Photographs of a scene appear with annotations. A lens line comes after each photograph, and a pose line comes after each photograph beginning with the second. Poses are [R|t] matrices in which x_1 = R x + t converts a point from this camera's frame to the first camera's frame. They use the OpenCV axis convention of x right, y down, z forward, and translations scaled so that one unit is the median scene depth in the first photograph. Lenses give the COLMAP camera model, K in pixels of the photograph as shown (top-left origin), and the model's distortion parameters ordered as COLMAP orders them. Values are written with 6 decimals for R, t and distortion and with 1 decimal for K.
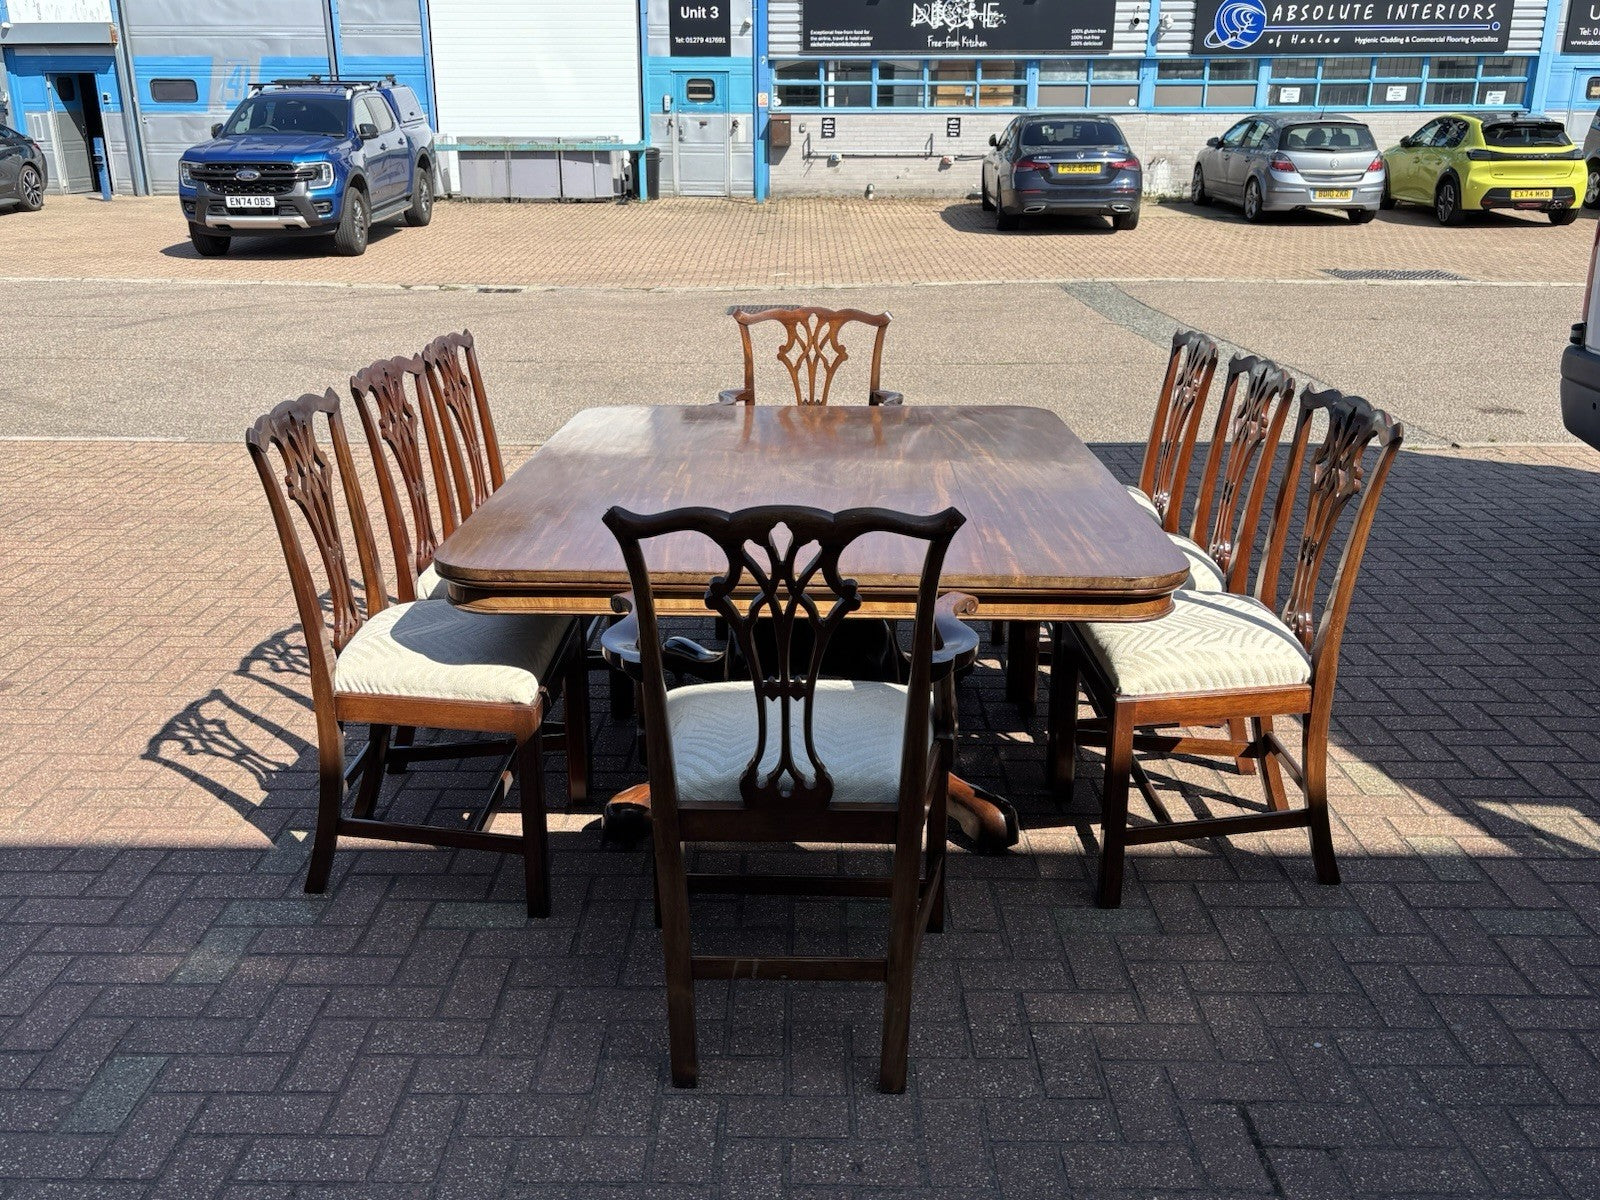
lens RADIAL K [[1431.8, 0, 787.6], [0, 1431.8, 596.0], [0, 0, 1]] dist [0.021720, -0.011515]
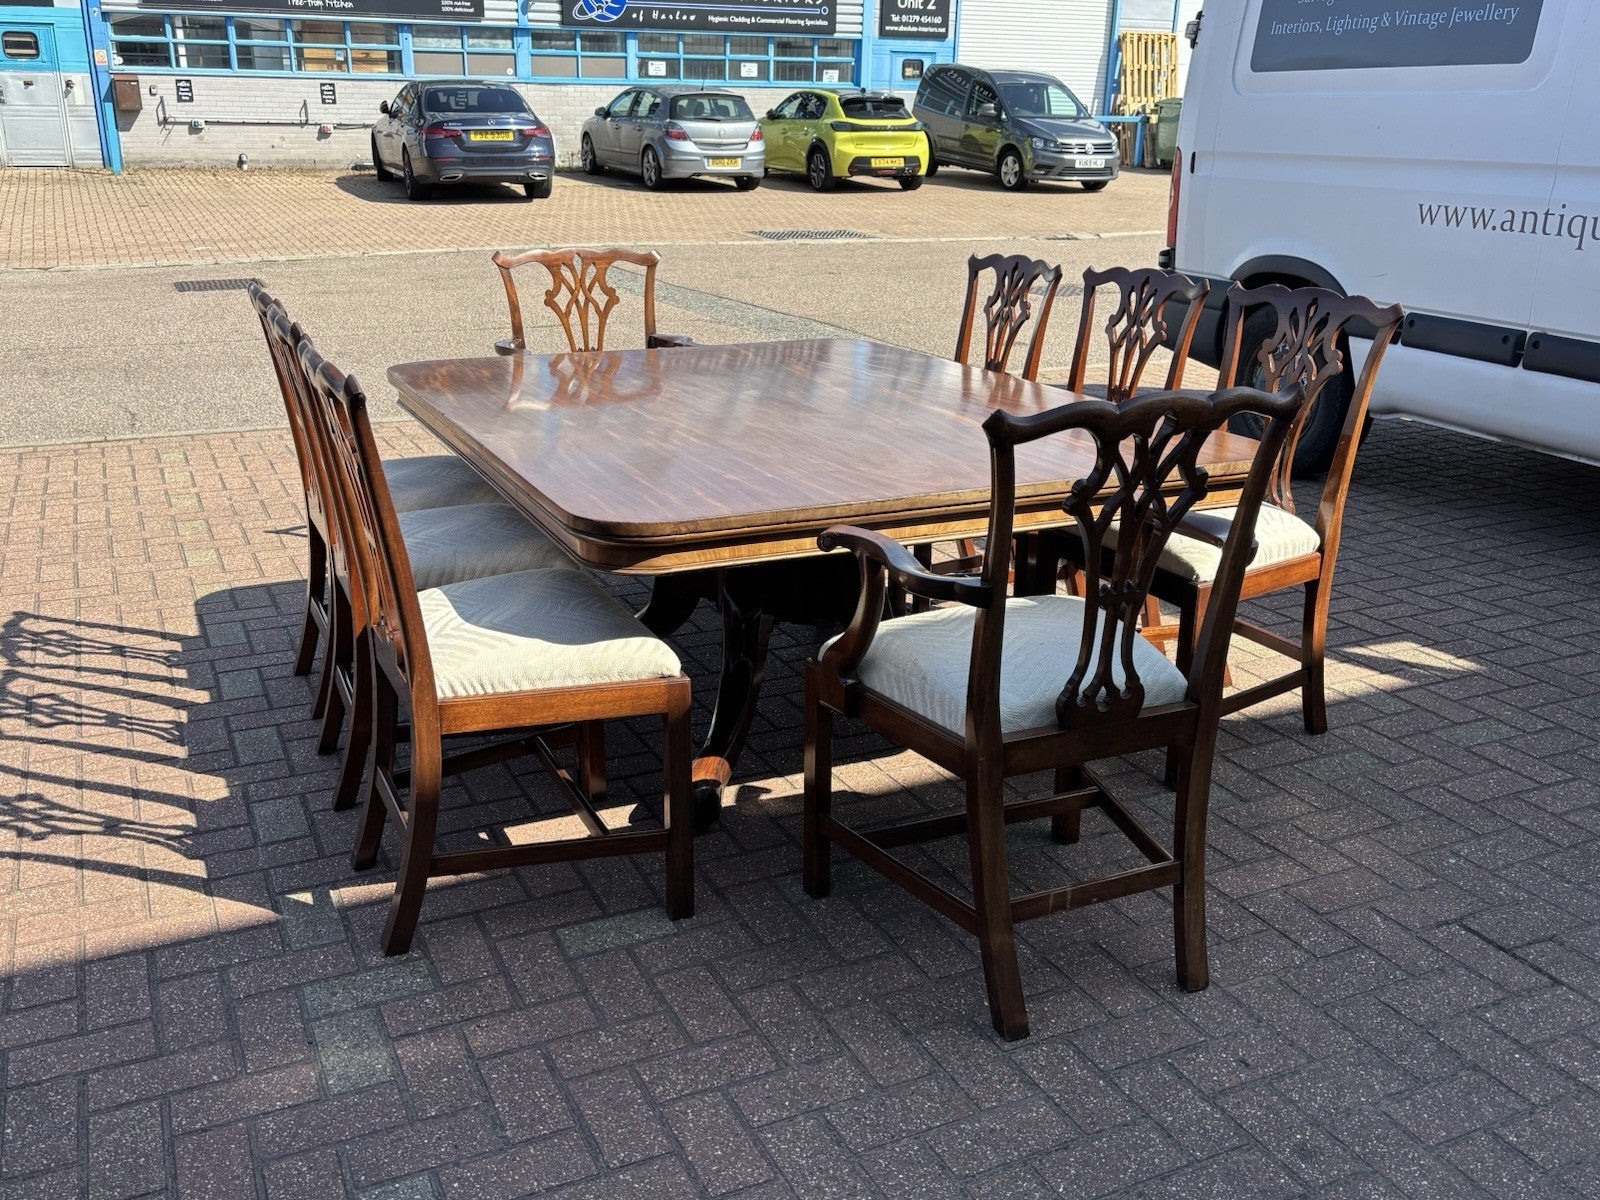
lens RADIAL K [[1431.8, 0, 783.5], [0, 1431.8, 605.7], [0, 0, 1]] dist [0.021720, -0.011515]
pose [[0.900415, -0.131831, 0.414577, -0.093486], [0.123512, 0.991232, 0.046946, 0.000064], [-0.417131, 0.008935, 0.908803, 0.035910]]
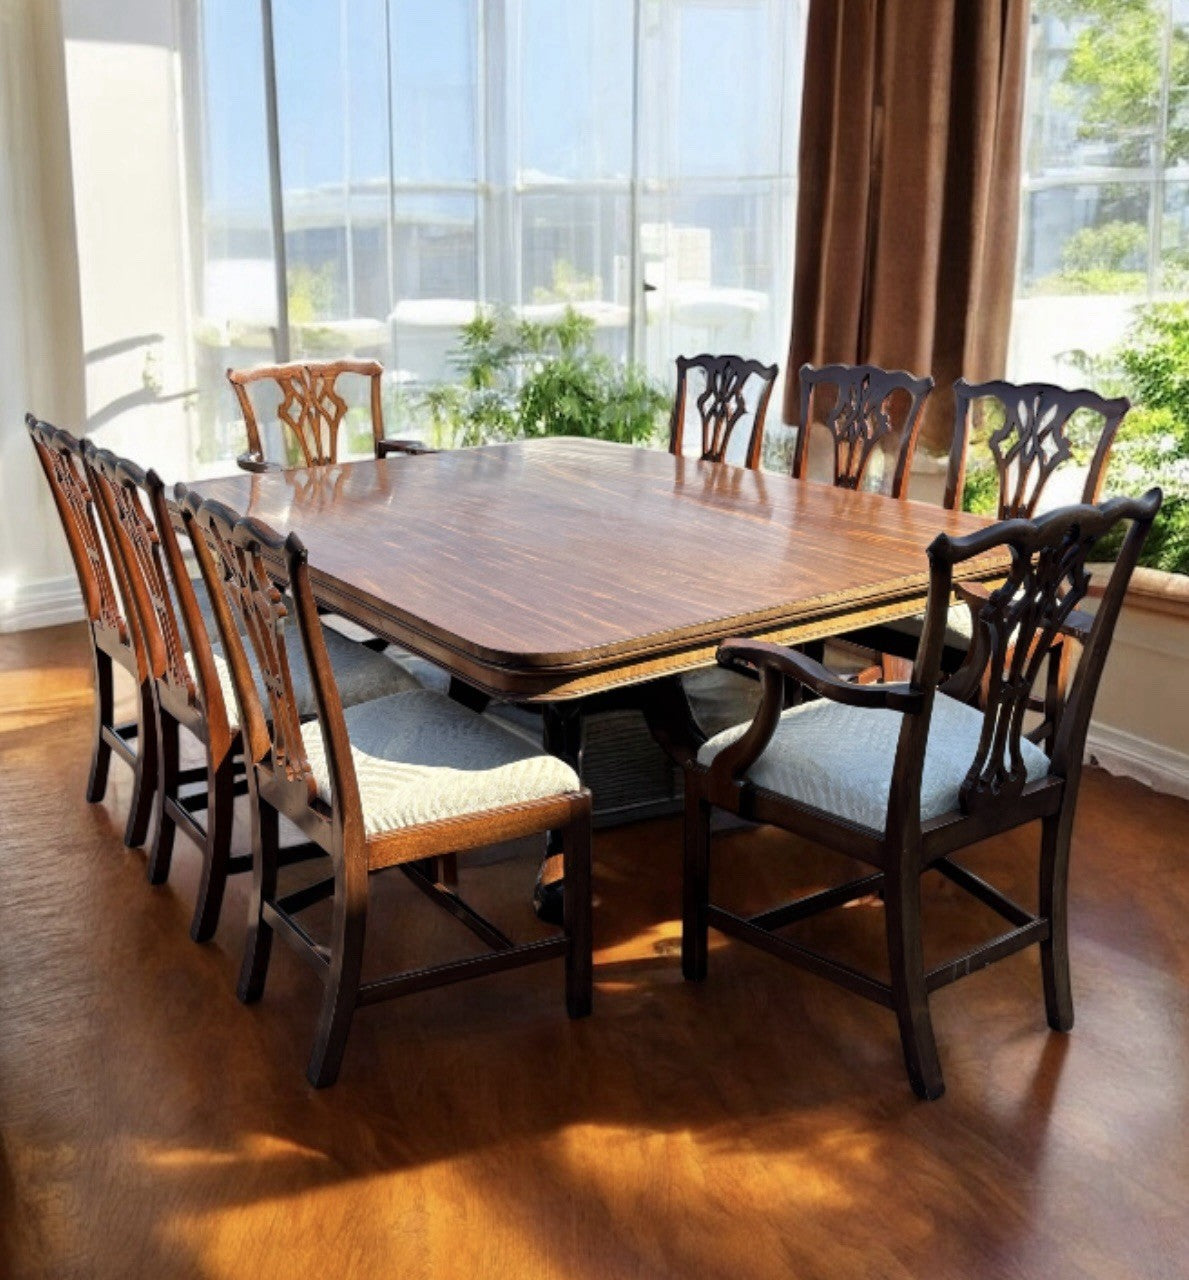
lens RADIAL K [[1316.8, 0, 572.4], [0, 1316.8, 675.2], [0, 0, 1]] dist [0.003654, 0.000000]
pose [[0.811025, -0.203830, 0.548354, -0.122637], [0.186442, 0.978519, 0.087977, -0.013806], [-0.554507, 0.030884, 0.831606, 0.059860]]
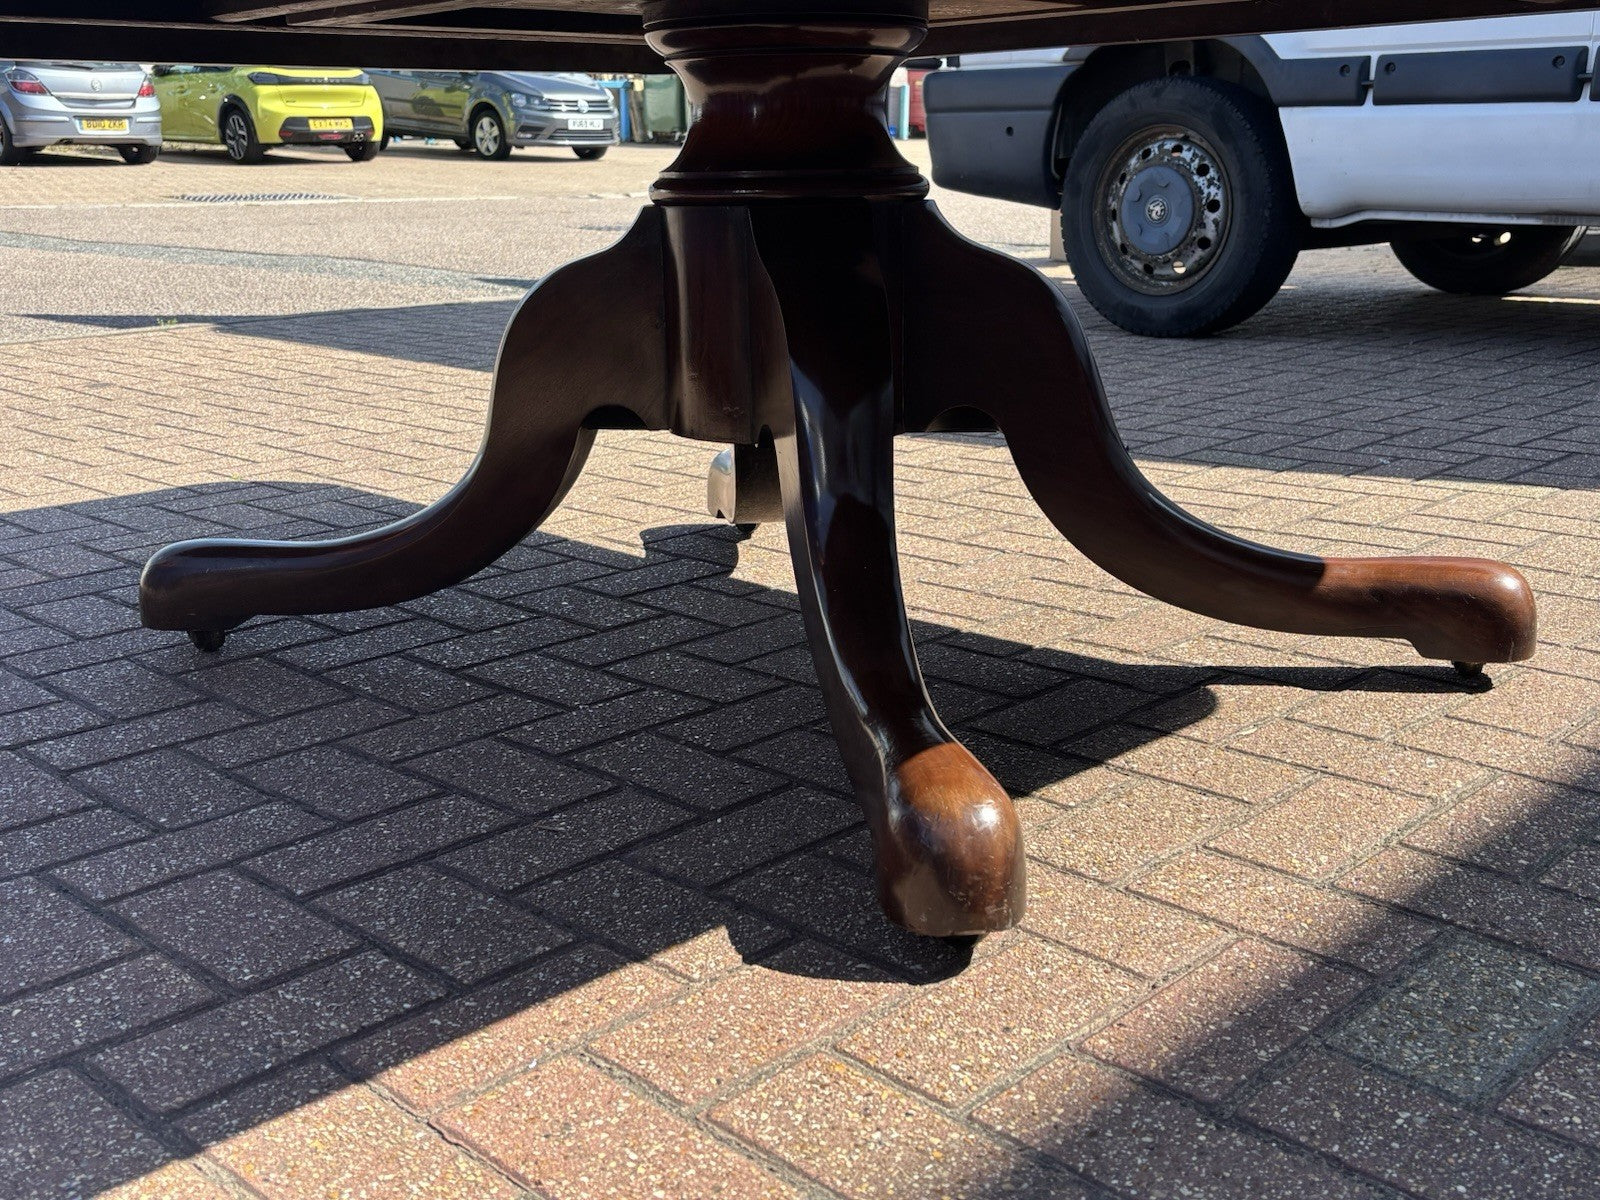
lens RADIAL K [[1694.4, 0, 794.1], [0, 1694.4, 625.8], [0, 0, 1]] dist [0.011555, 0.000000]
pose [[0.691056, -0.206069, 0.692804, -0.083717], [0.227176, 0.971848, 0.062465, 0.017606], [-0.686173, 0.114222, 0.718415, 0.169386]]
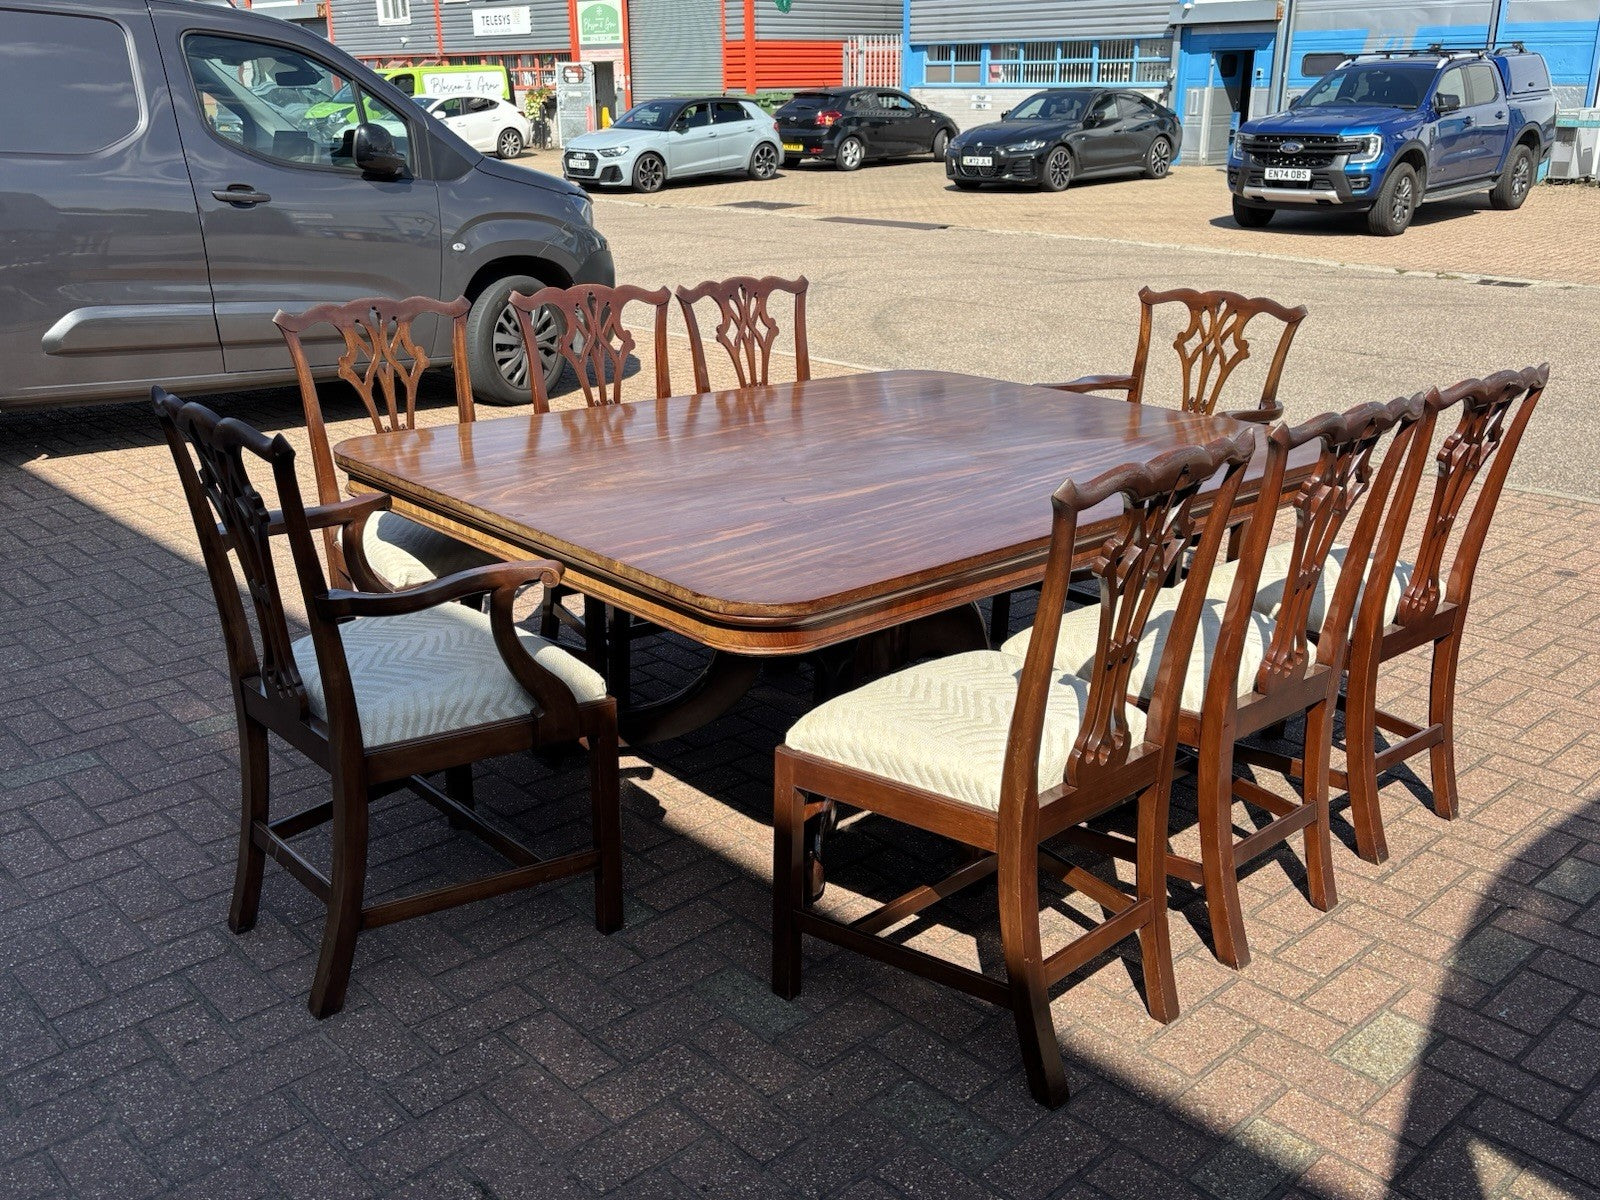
lens RADIAL K [[1431.8, 0, 800.5], [0, 1431.8, 607.2], [0, 0, 1]] dist [0.021720, -0.011515]
pose [[0.701028, 0.242487, -0.670641, 0.153042], [-0.229144, 0.967138, 0.110167, -0.020039], [0.675316, 0.076443, 0.733556, 0.078348]]
